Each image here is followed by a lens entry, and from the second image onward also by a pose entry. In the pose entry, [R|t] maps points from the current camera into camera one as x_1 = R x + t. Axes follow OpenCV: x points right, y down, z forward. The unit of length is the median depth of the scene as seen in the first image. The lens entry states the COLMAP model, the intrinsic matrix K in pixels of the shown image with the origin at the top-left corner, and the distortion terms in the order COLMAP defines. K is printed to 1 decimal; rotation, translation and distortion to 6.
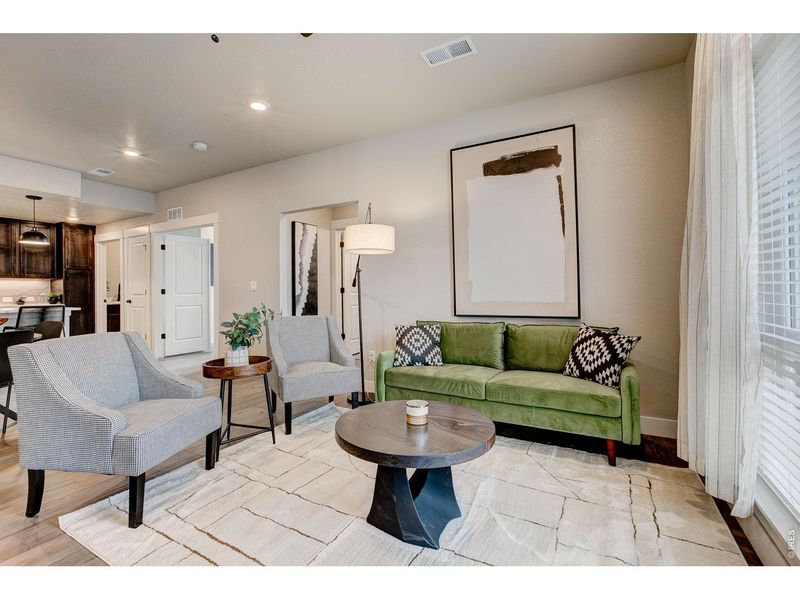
lens RADIAL K [[356.0, 0, 406.9], [0, 356.0, 284.9], [0, 0, 1]] dist [-0.028588, 0.010025]
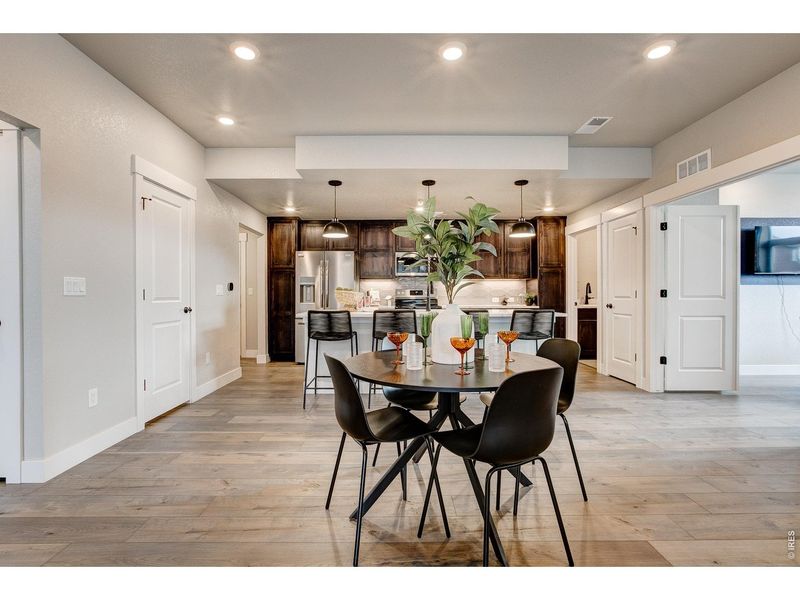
lens RADIAL K [[356.0, 0, 388.7], [0, 356.0, 299.5], [0, 0, 1]] dist [-0.028588, 0.010025]
pose [[0.436891, 0.022786, -0.899226, -0.556226], [0.012427, 0.999431, 0.031362, 0.005831], [0.899428, -0.024877, 0.436360, 0.422581]]
